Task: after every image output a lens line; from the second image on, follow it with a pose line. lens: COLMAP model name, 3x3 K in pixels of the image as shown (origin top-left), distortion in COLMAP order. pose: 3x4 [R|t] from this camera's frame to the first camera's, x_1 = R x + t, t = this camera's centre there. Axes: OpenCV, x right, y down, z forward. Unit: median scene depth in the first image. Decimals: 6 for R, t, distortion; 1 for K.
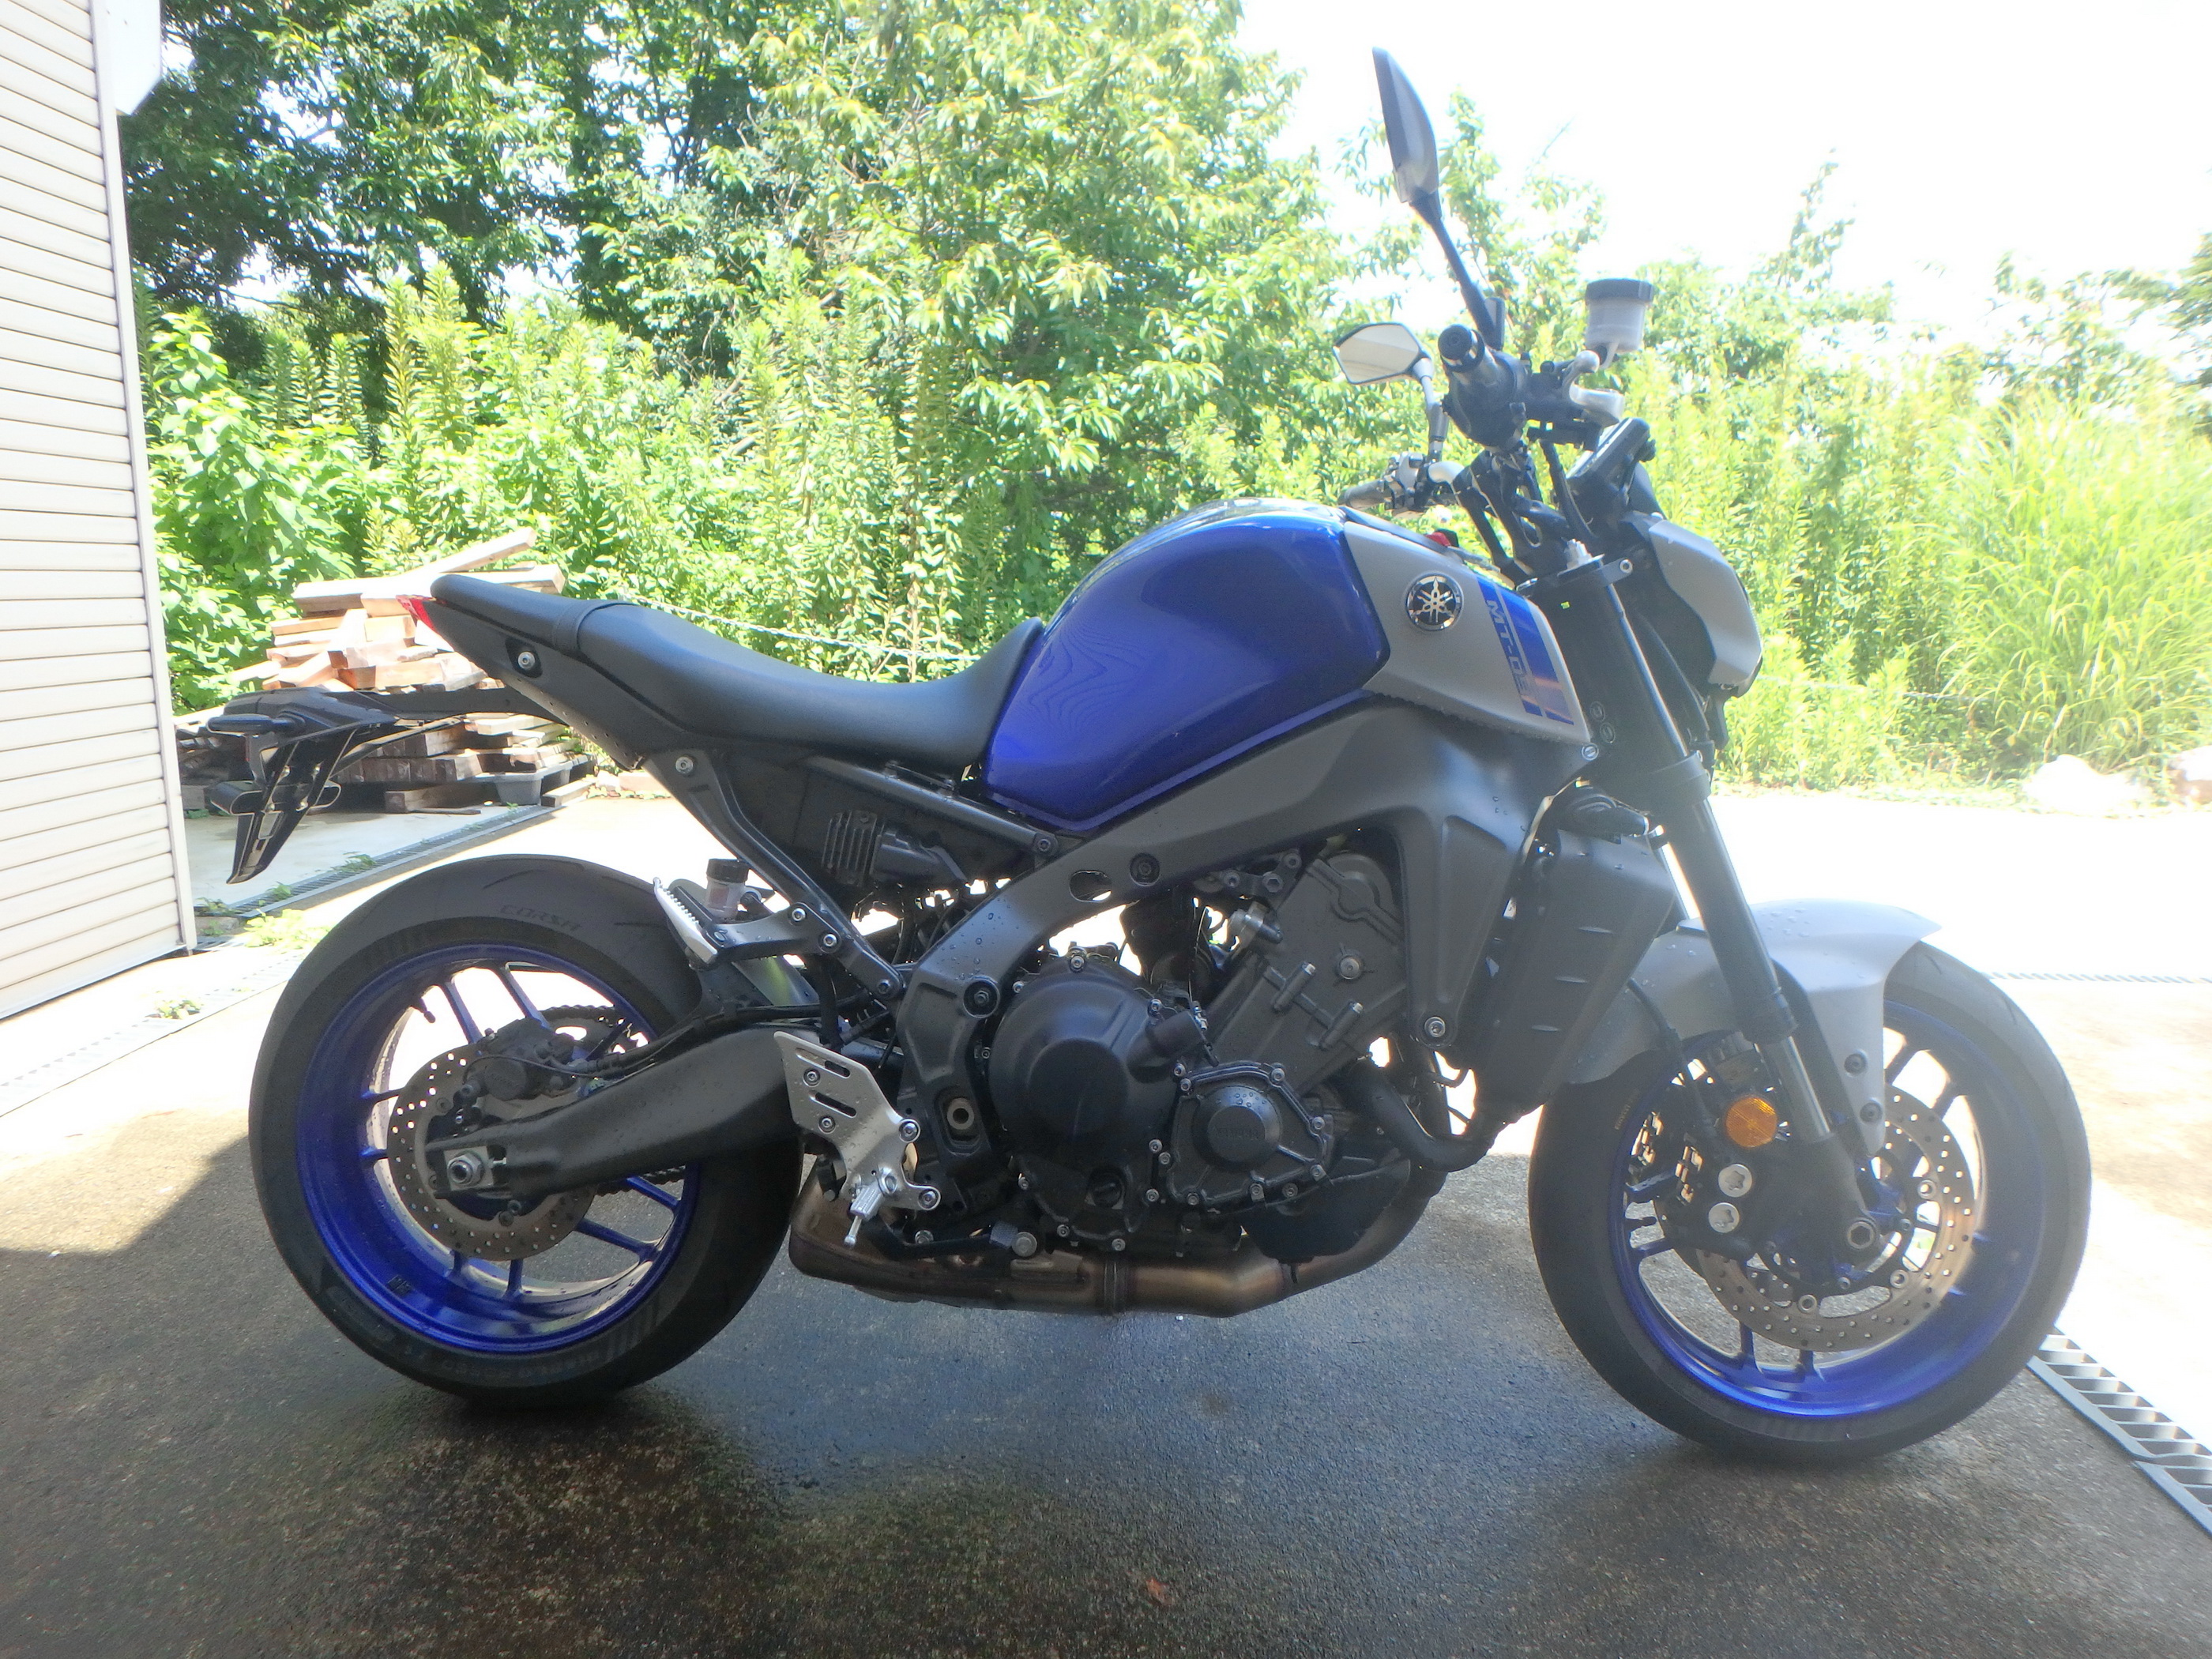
lens RADIAL K [[1374.5, 0, 1133.5], [0, 1374.5, 825.9], [0, 0, 1]] dist [-0.037742, 0.000887]
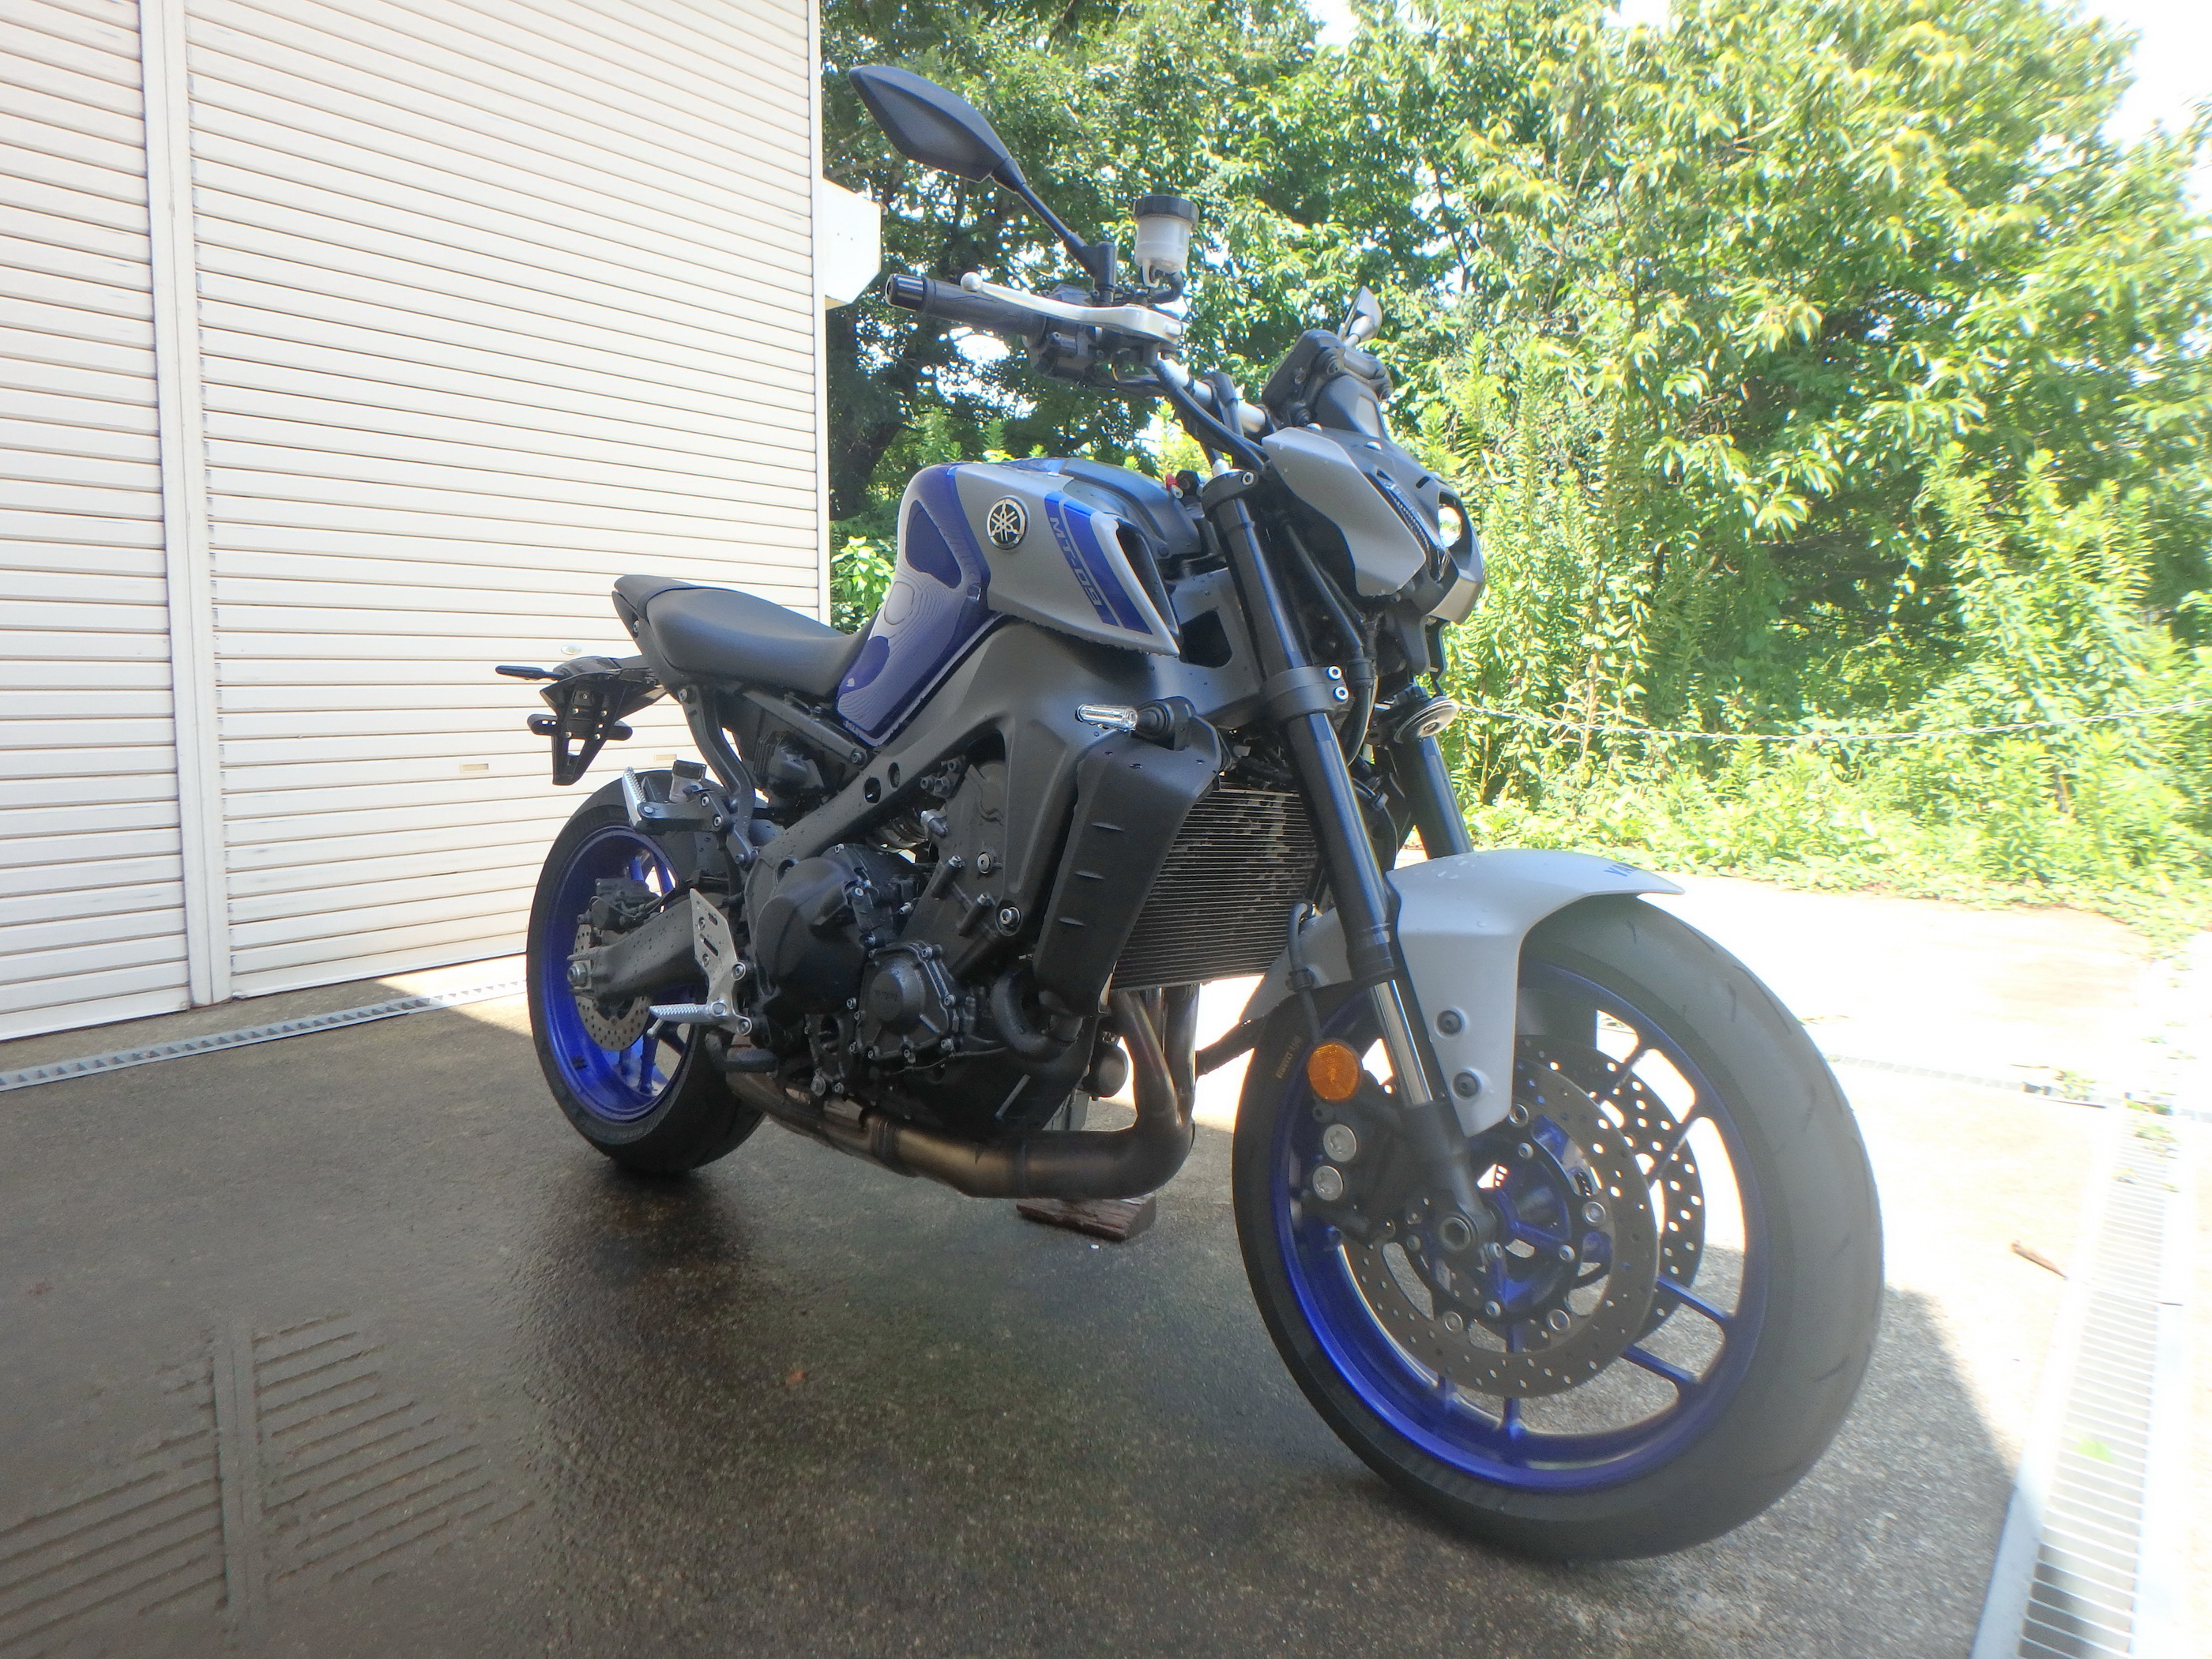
lens RADIAL K [[1401.8, 0, 1098.0], [0, 1401.8, 825.8], [0, 0, 1]] dist [-0.068107, 0.029604]
pose [[0.795314, 0.054729, -0.603722, 0.164049], [-0.102498, 0.993717, -0.044942, 0.021499], [0.597469, 0.097624, 0.795927, 0.031882]]
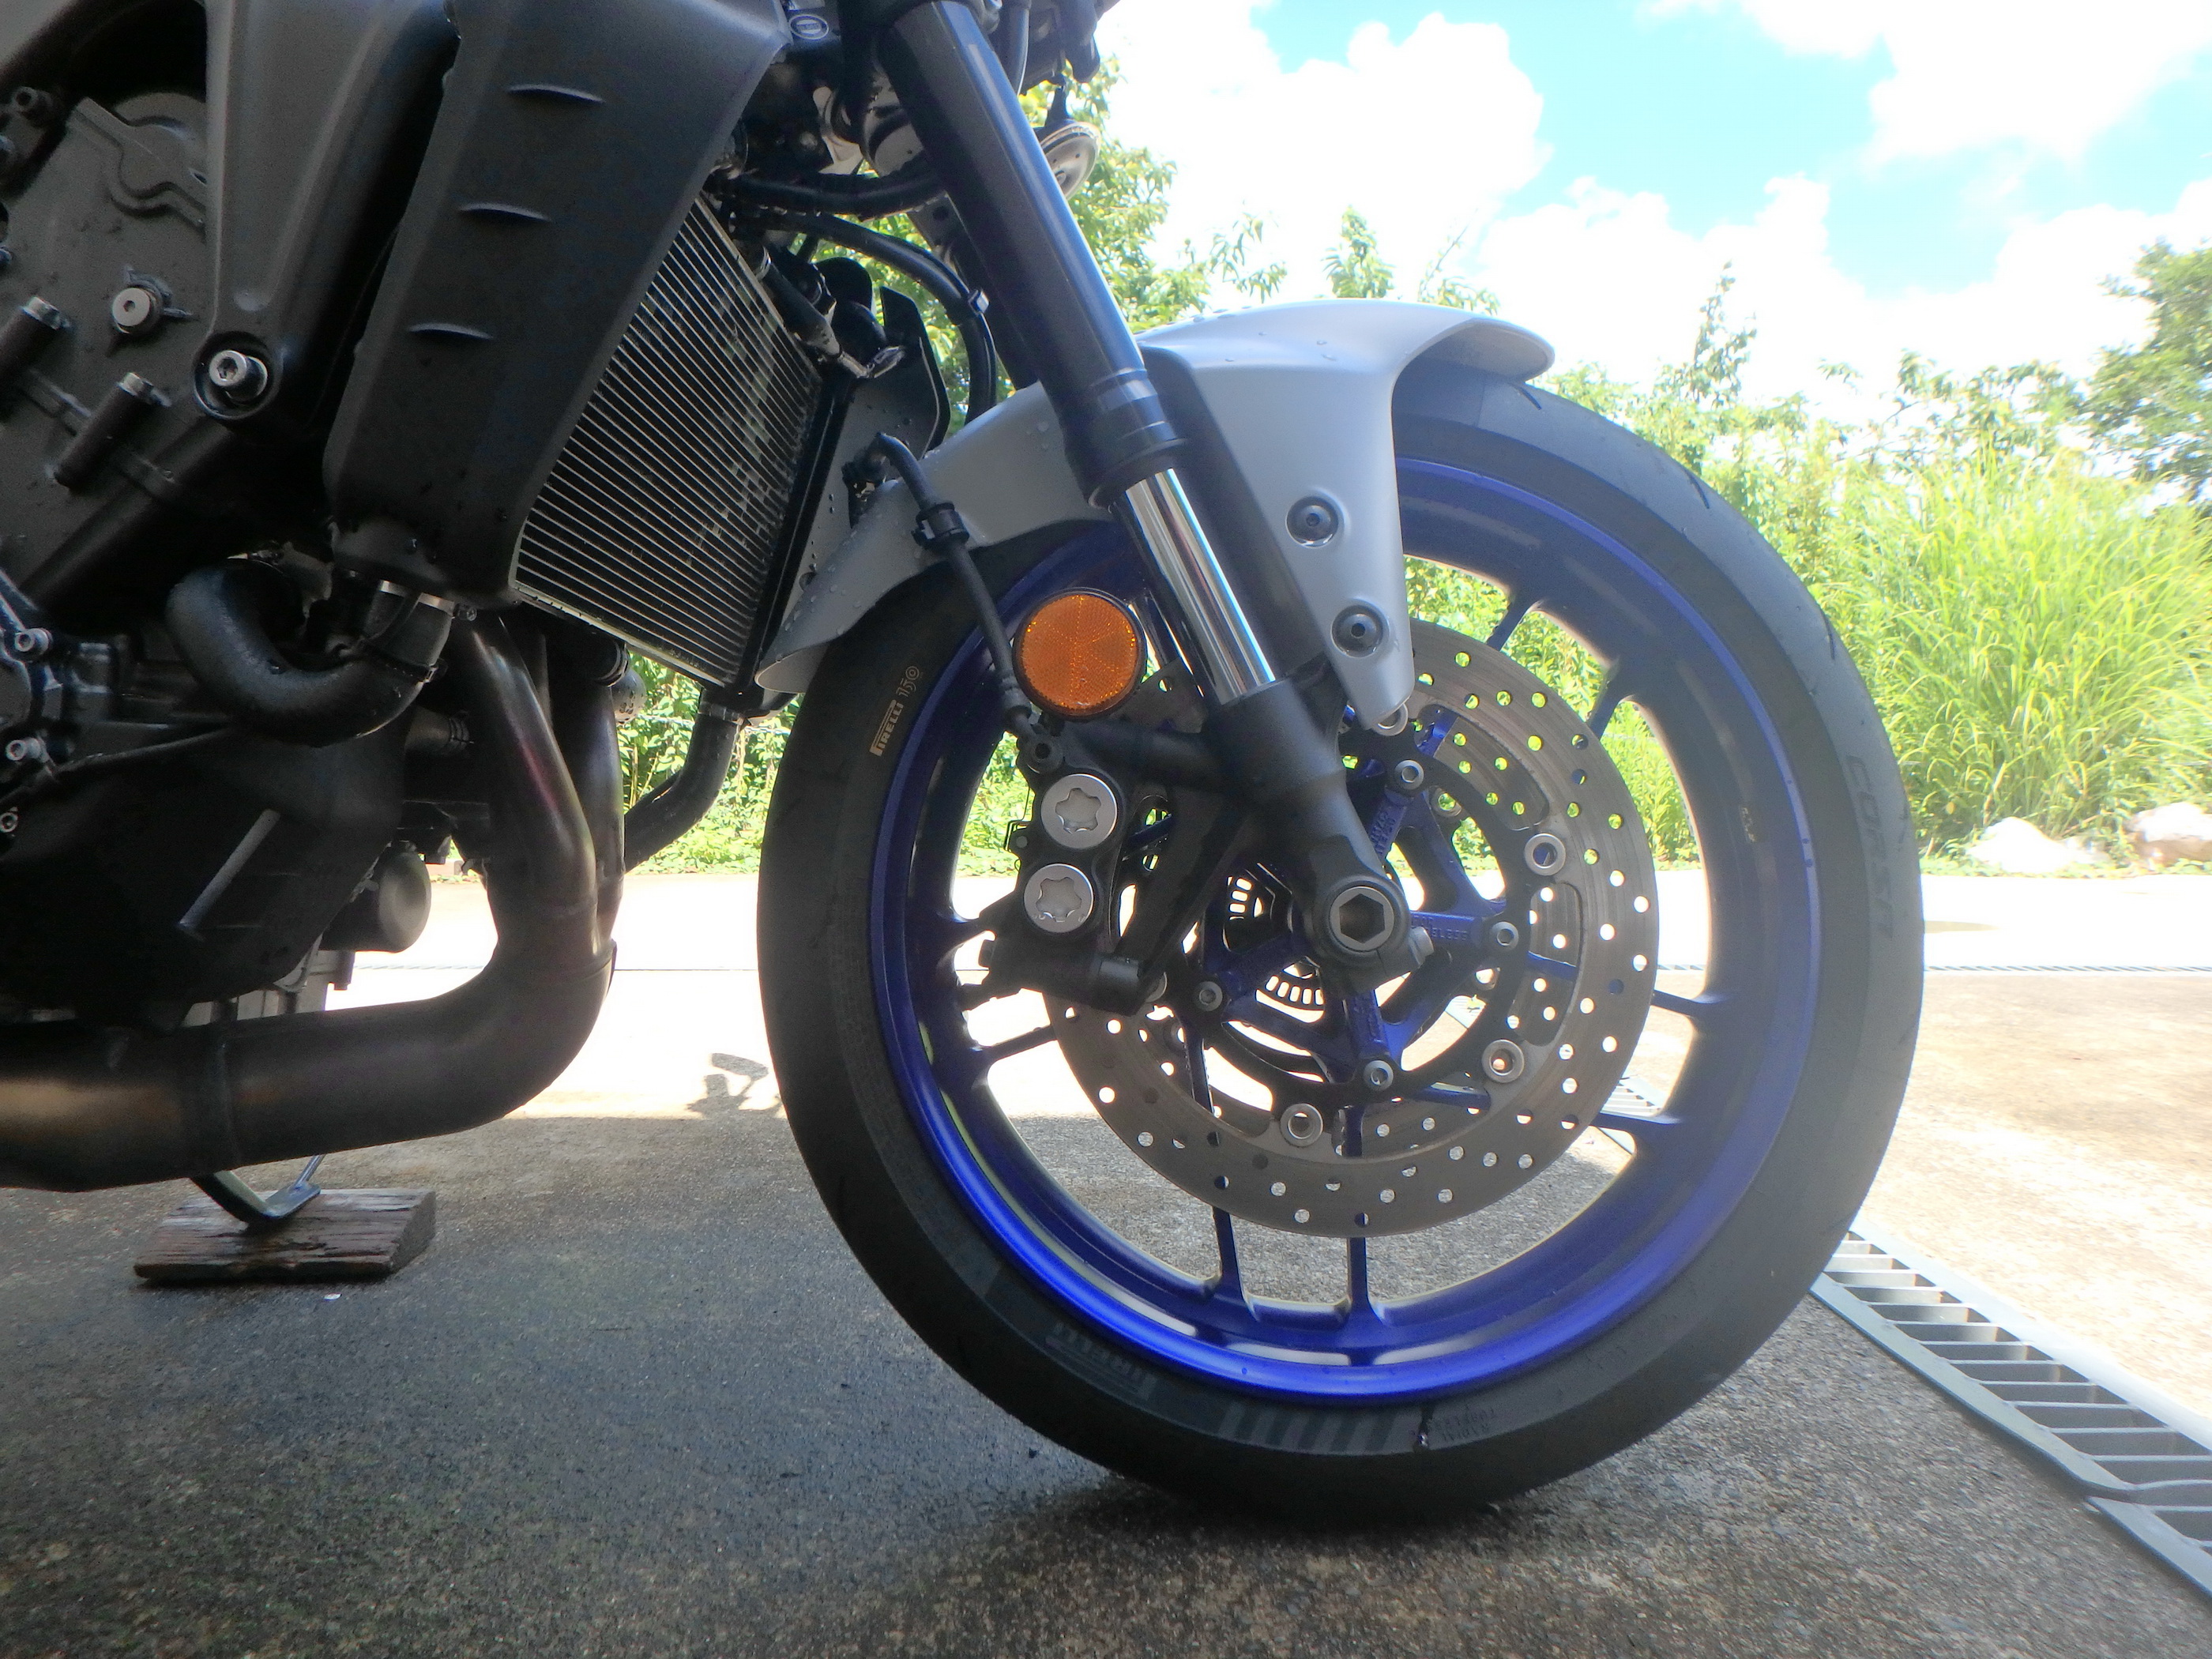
lens RADIAL K [[1374.5, 0, 1133.5], [0, 1374.5, 825.9], [0, 0, 1]] dist [-0.037742, 0.000887]
pose [[0.999647, -0.021526, 0.015562, 0.087319], [0.023440, 0.990484, -0.135614, 0.062745], [-0.012495, 0.135930, 0.990640, 0.107652]]
